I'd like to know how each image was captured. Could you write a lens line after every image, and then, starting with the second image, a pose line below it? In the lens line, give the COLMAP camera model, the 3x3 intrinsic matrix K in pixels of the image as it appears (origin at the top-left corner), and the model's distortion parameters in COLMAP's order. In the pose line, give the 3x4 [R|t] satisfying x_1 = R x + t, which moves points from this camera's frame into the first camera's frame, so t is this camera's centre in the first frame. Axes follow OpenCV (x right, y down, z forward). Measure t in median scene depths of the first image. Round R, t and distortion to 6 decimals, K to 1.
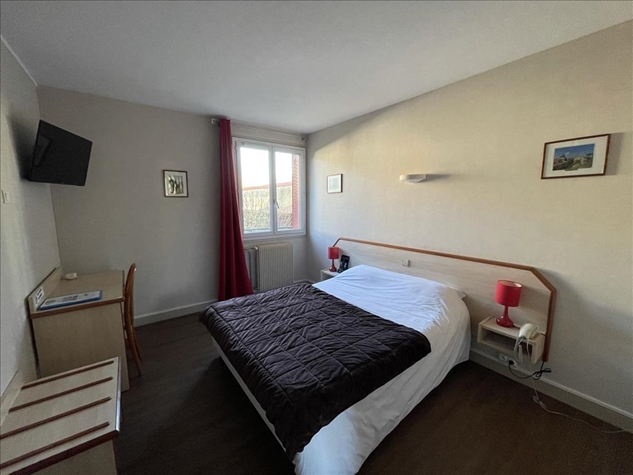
lens RADIAL K [[255.3, 0, 315.7], [0, 255.3, 237.9], [0, 0, 1]] dist [-0.010553, -0.000532]
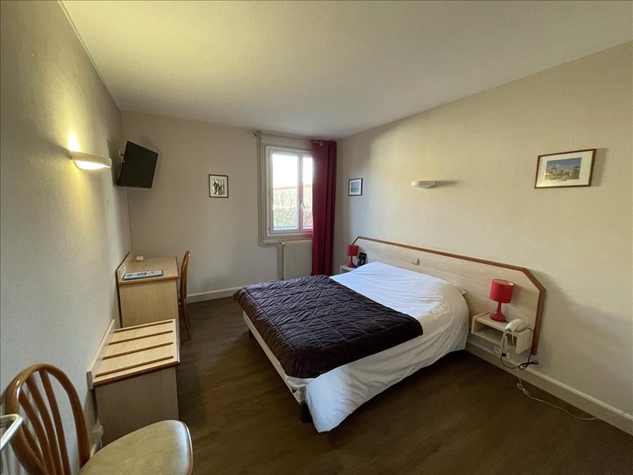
lens RADIAL K [[255.3, 0, 315.9], [0, 255.3, 238.4], [0, 0, 1]] dist [-0.010553, -0.000532]
pose [[0.992136, 0.035437, -0.120046, 0.083412], [-0.034798, 0.999367, 0.007414, 0.009798], [0.120232, -0.003178, 0.992741, -0.198637]]
